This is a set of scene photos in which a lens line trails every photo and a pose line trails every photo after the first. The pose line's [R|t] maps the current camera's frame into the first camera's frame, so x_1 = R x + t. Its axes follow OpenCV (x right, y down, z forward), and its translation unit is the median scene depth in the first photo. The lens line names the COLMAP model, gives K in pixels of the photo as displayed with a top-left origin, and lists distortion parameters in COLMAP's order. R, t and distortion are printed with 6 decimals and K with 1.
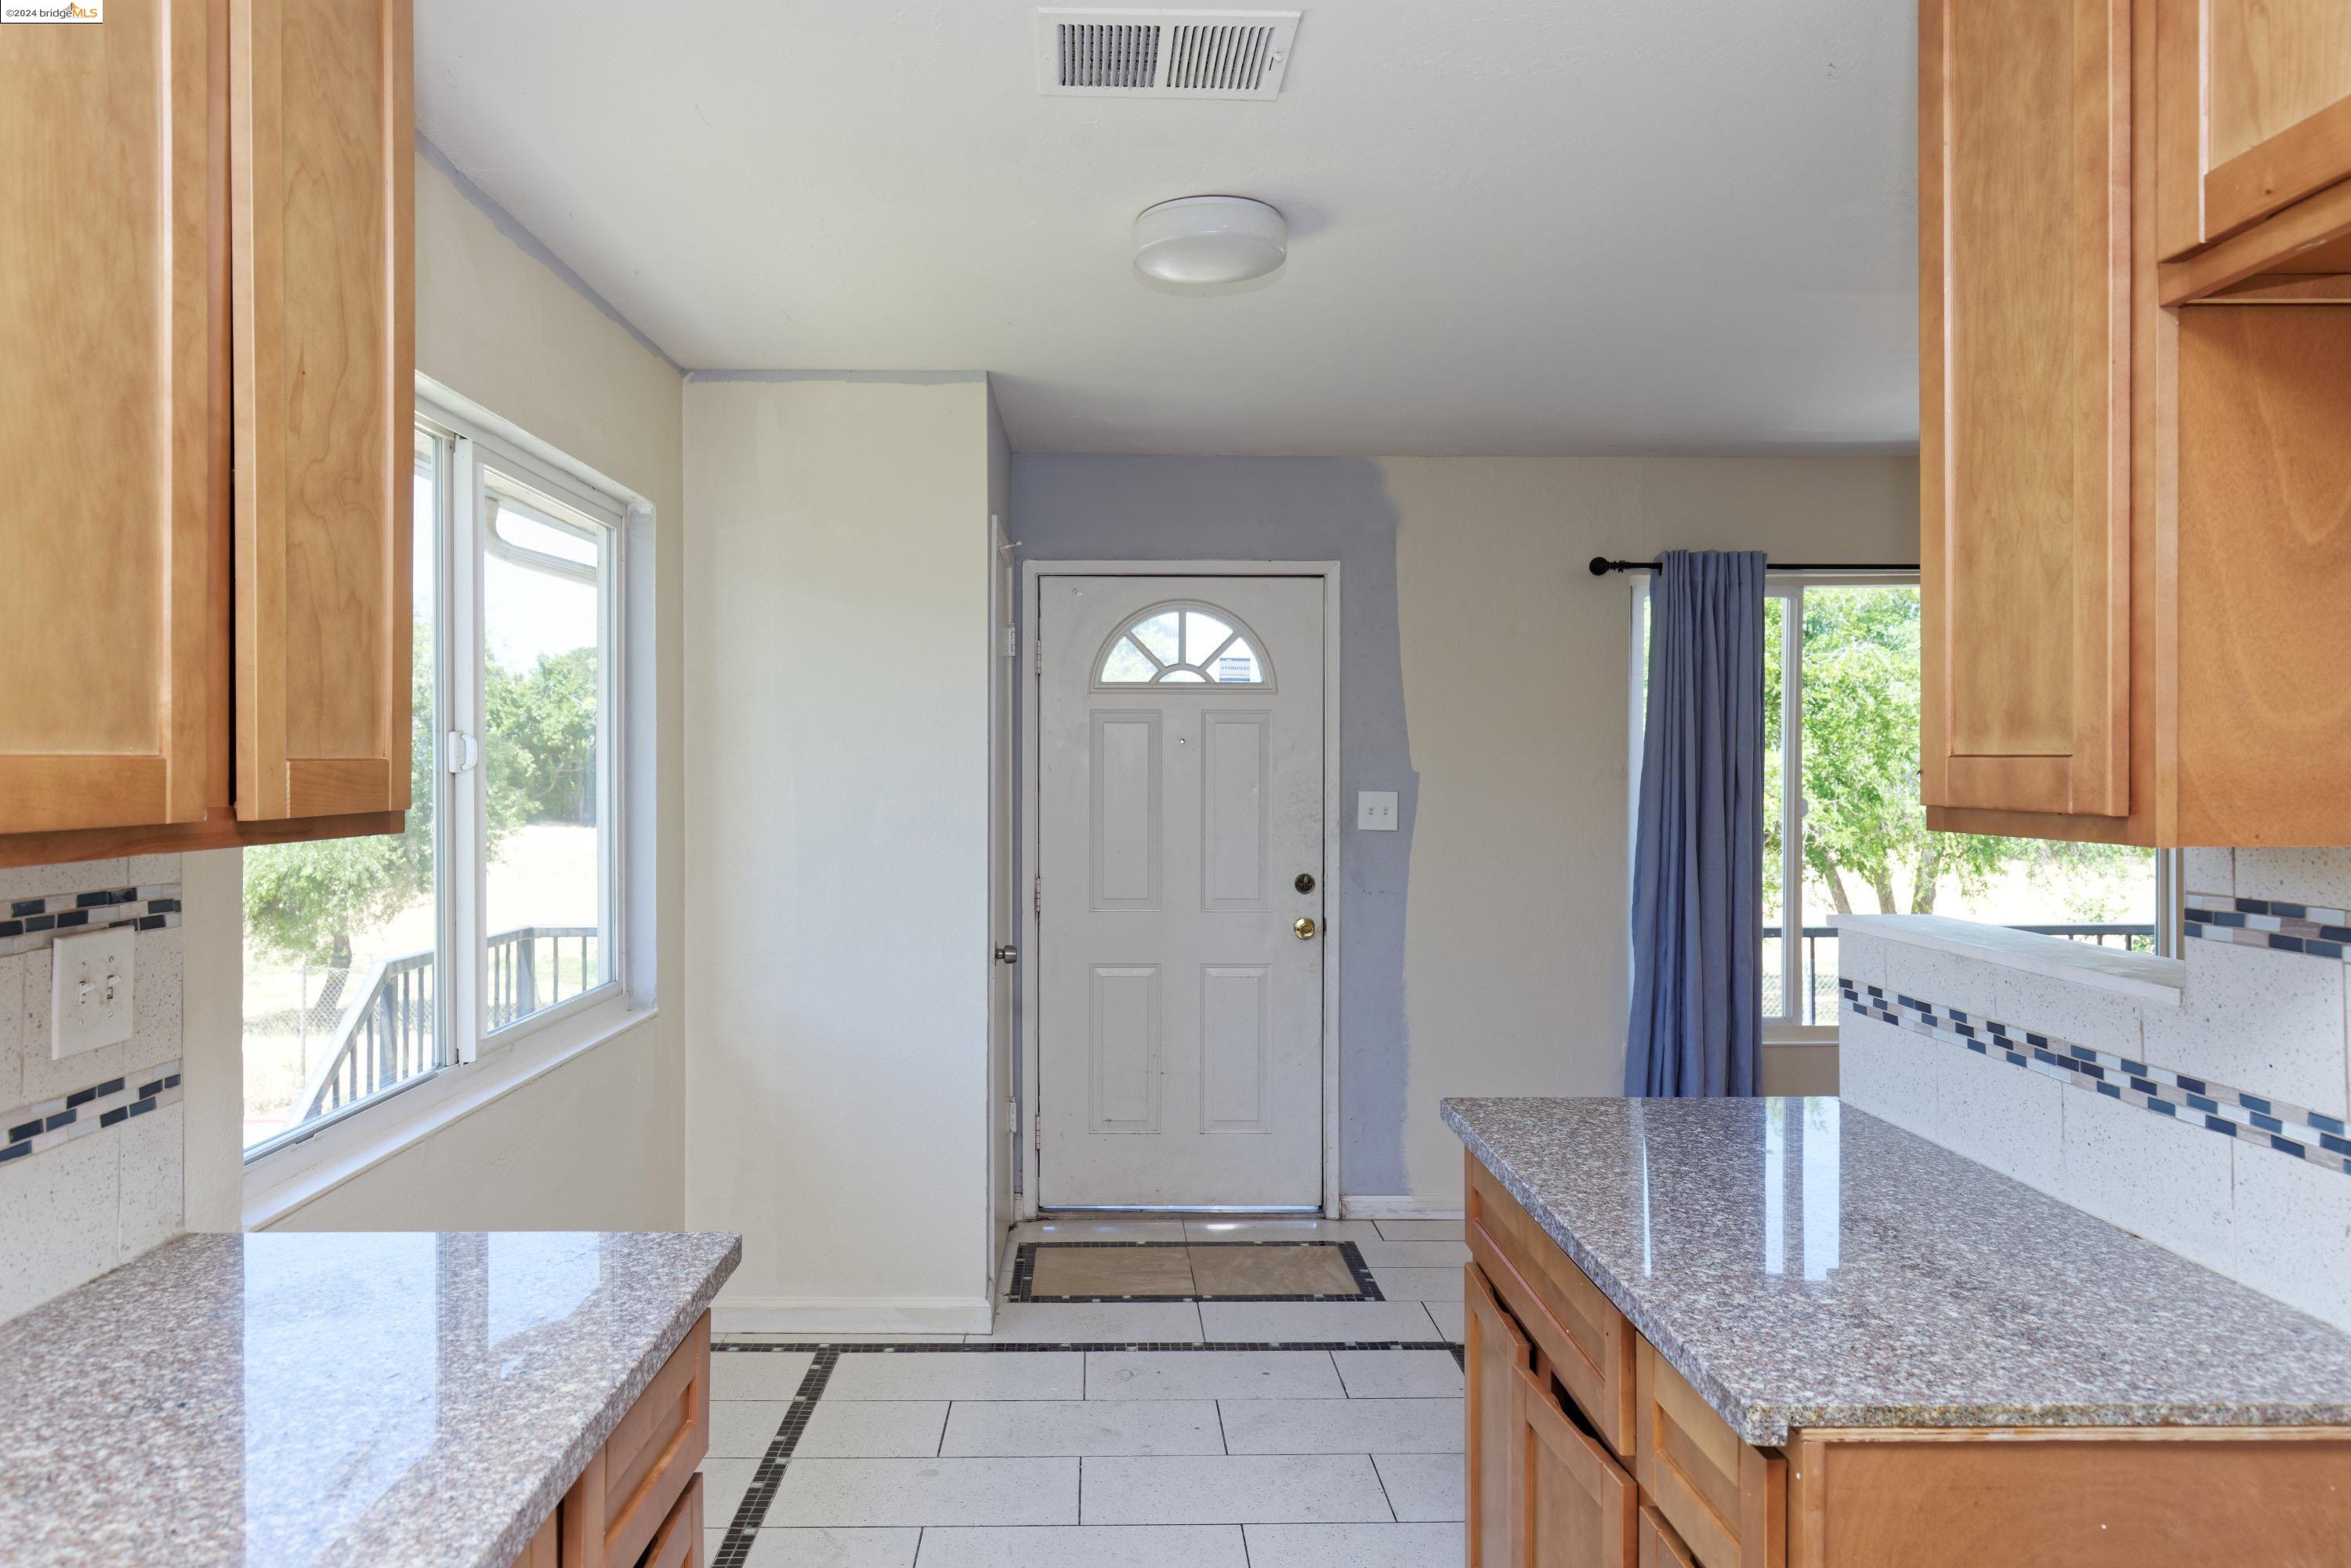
lens RADIAL K [[1580.5, 0, 1114.5], [0, 1580.5, 781.9], [0, 0, 1]] dist [-0.001322, -0.000832]
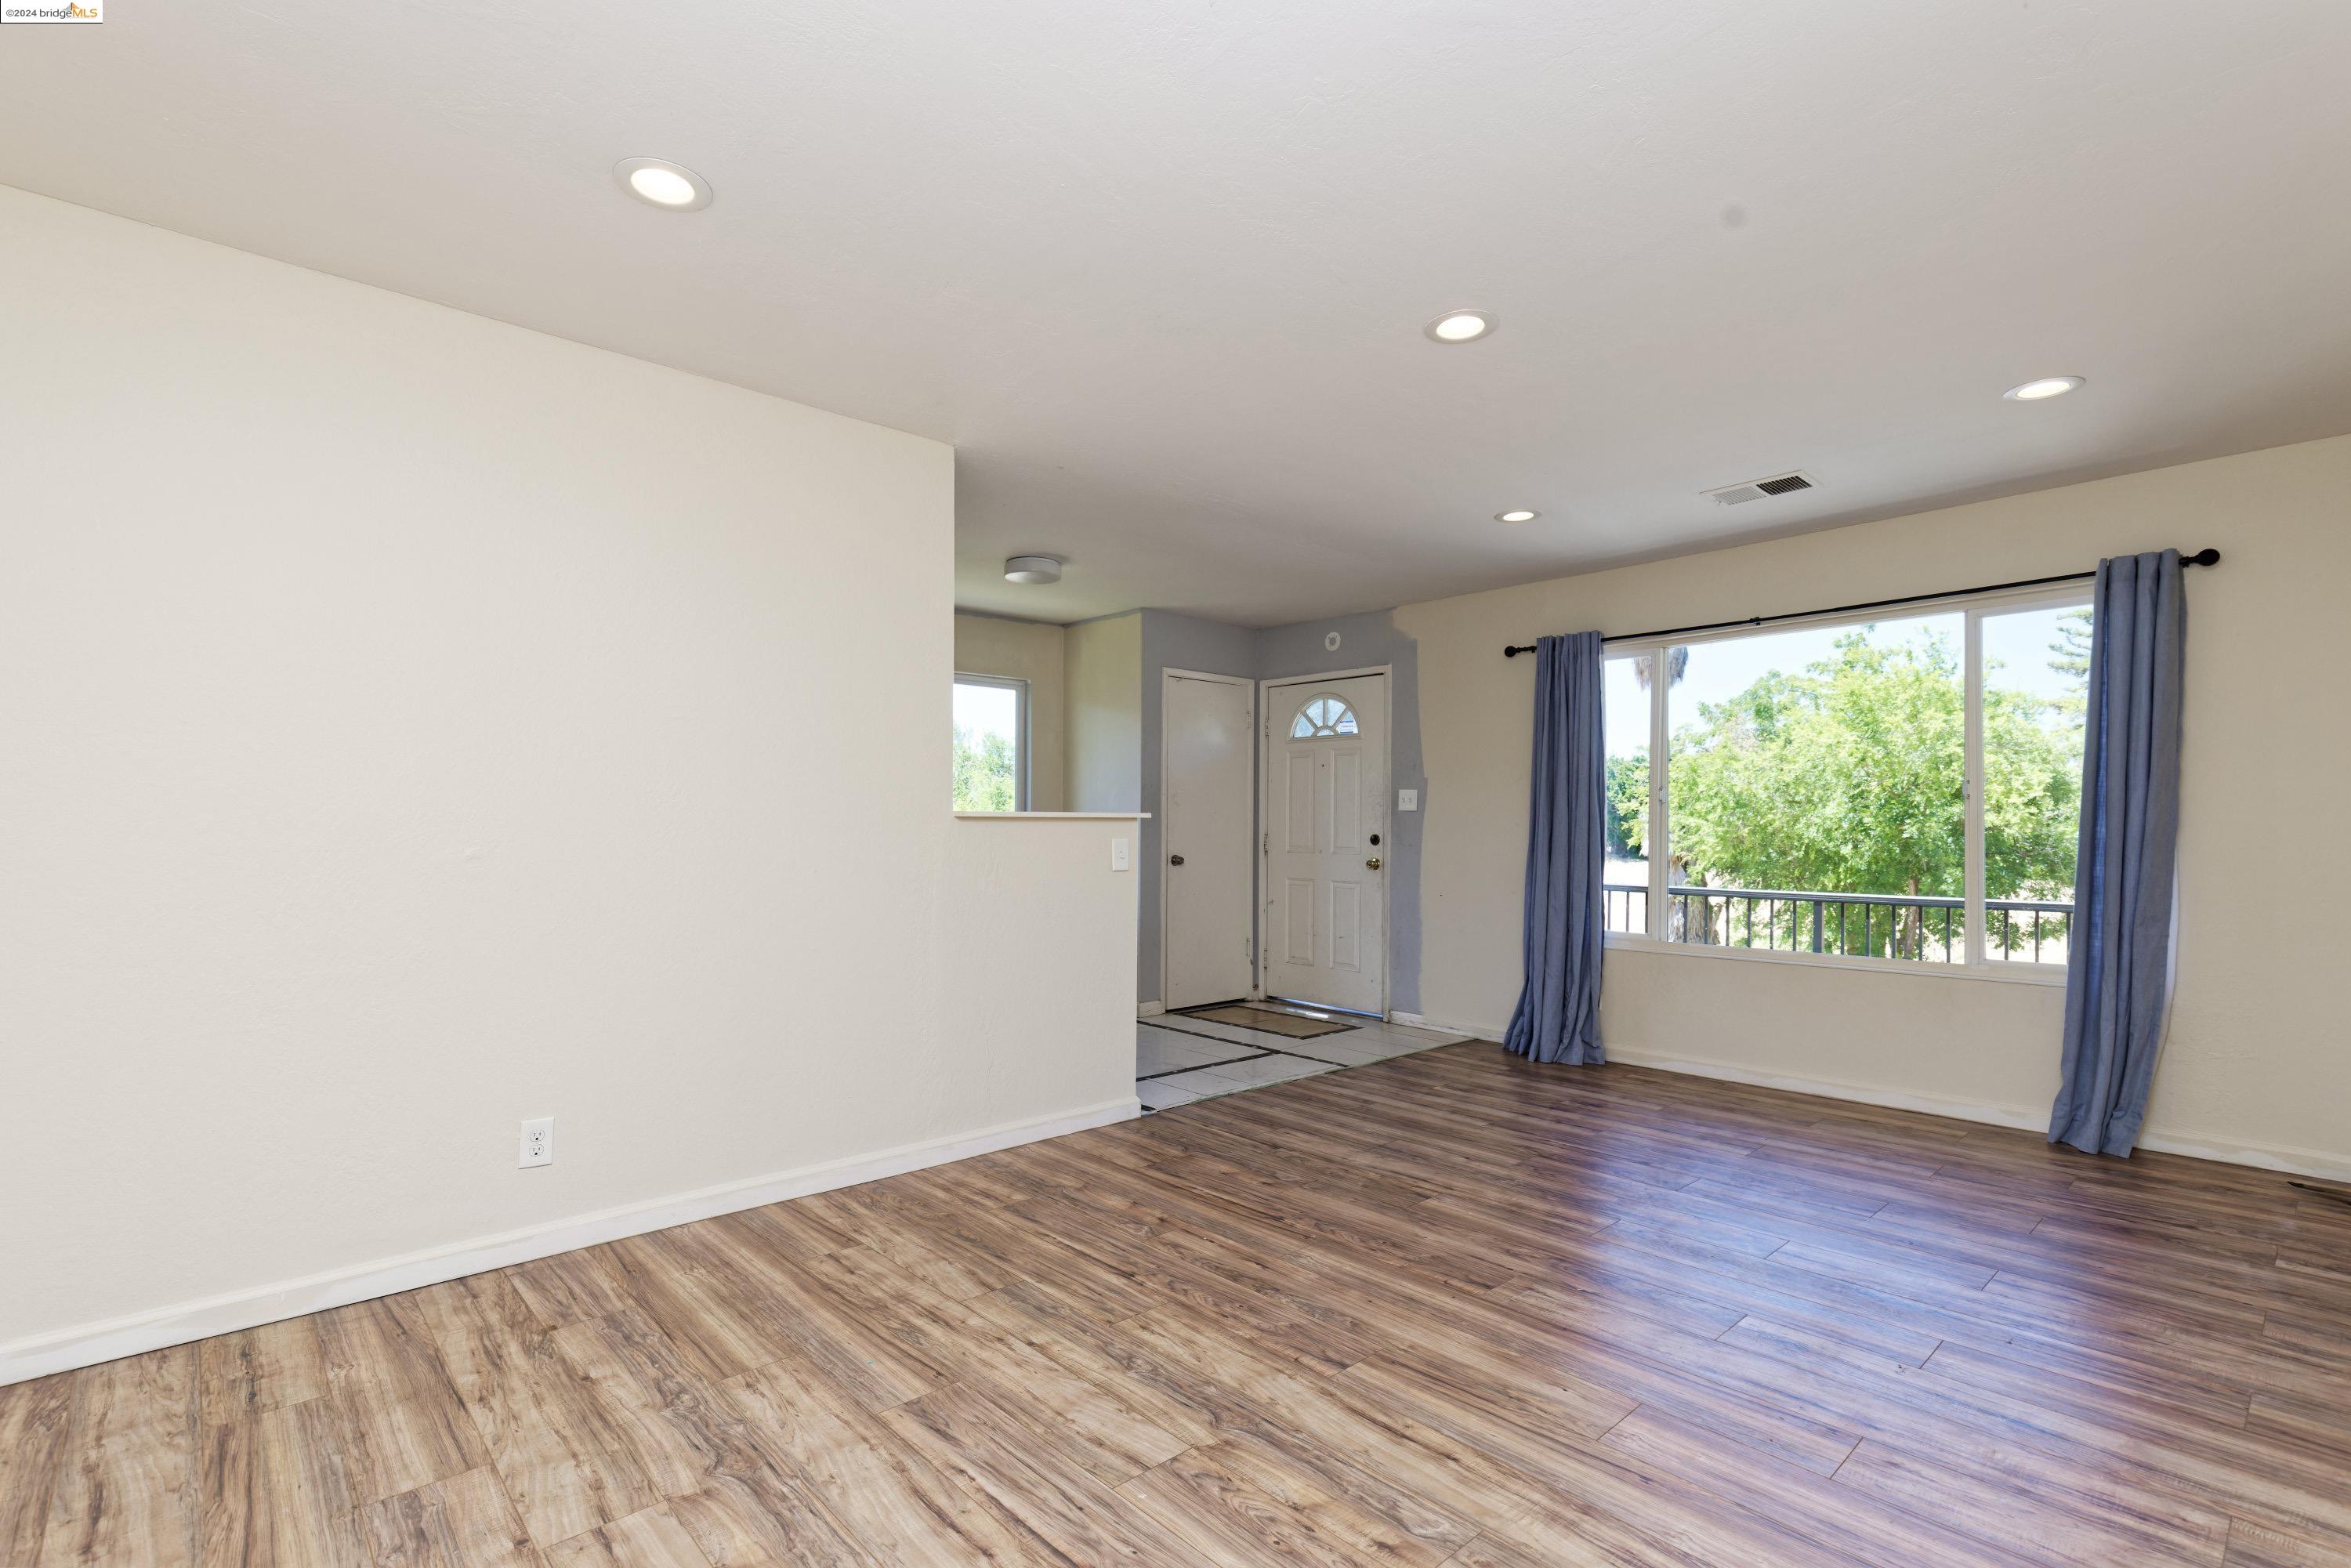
lens RADIAL K [[1080.3, 0, 1148.8], [0, 1080.3, 822.7], [0, 0, 1]] dist [0.003138, 0.000108]
pose [[0.668959, 0.003455, -0.743291, 1.000156], [-0.012490, 0.999900, -0.006594, 0.063311], [0.743194, 0.013695, 0.668935, -0.055091]]
